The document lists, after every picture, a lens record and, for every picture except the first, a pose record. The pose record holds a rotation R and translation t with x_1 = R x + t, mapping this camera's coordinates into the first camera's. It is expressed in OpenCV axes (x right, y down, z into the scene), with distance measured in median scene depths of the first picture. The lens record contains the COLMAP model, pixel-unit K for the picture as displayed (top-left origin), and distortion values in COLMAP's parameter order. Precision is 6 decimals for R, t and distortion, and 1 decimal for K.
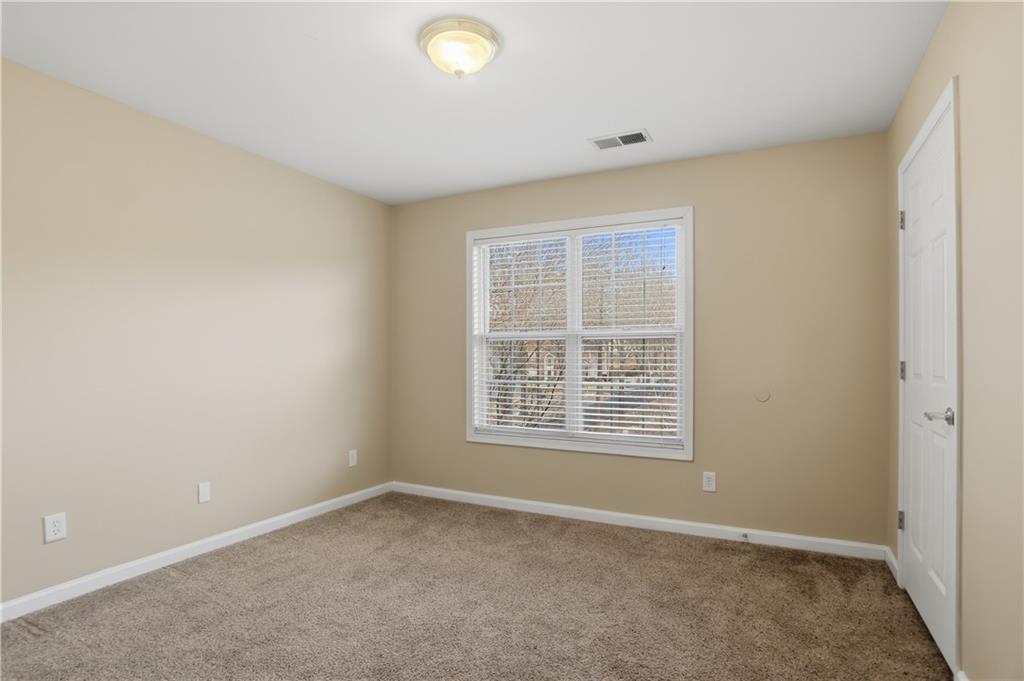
lens RADIAL K [[539.7, 0, 507.6], [0, 539.7, 345.8], [0, 0, 1]] dist [-0.037900, 0.000498]
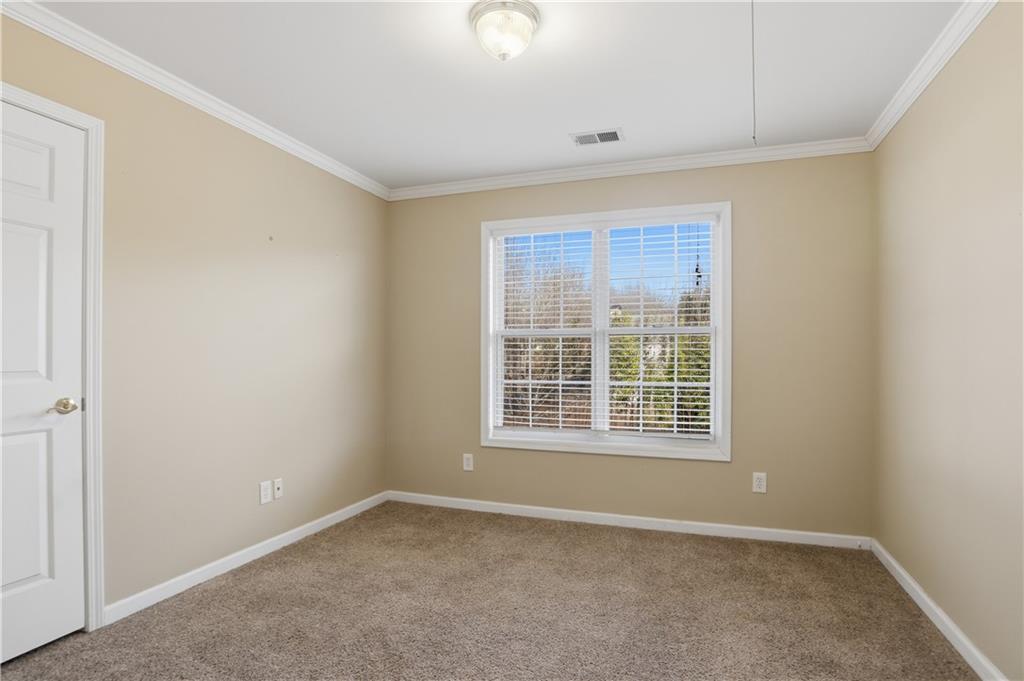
lens RADIAL K [[539.7, 0, 507.6], [0, 539.7, 345.8], [0, 0, 1]] dist [-0.037900, 0.000498]
pose [[0.992258, 0.001275, 0.124190, -0.143214], [-0.001561, 0.999996, 0.002208, 0.001239], [-0.124187, -0.002385, 0.992256, 0.062052]]
